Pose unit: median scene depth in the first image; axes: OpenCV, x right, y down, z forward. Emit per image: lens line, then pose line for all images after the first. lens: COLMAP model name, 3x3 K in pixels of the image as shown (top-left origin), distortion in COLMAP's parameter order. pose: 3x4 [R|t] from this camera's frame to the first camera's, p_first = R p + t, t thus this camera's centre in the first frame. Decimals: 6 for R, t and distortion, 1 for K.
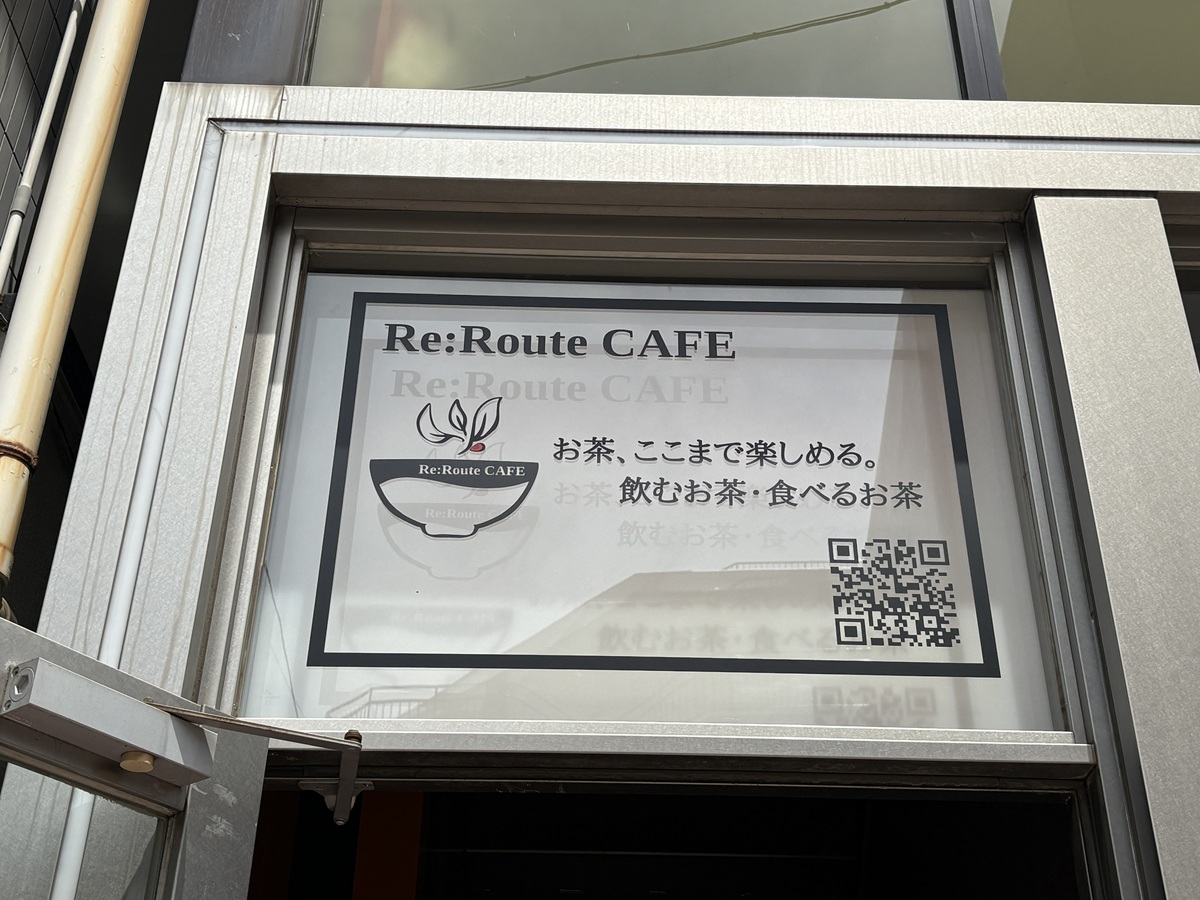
lens RADIAL K [[1527.1, 0, 597.8], [0, 1527.1, 448.0], [0, 0, 1]] dist [0.099145, 0.000000]
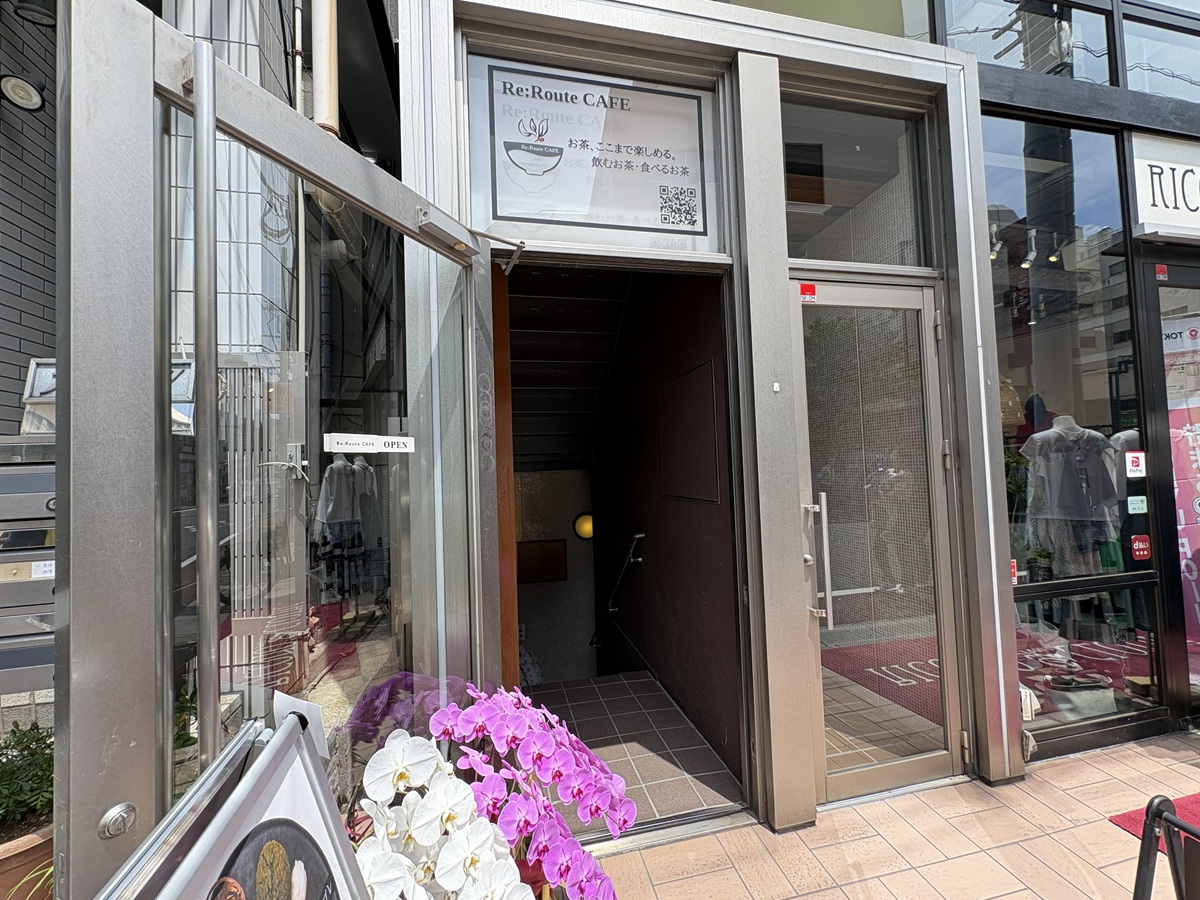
lens RADIAL K [[477.9, 0, 602.0], [0, 477.9, 448.2], [0, 0, 1]] dist [-0.002822, 0.000006]
pose [[0.980917, -0.032058, 0.191766, -0.155489], [-0.071431, 0.857915, 0.508803, 0.031821], [-0.180830, -0.512791, 0.839253, -0.039735]]
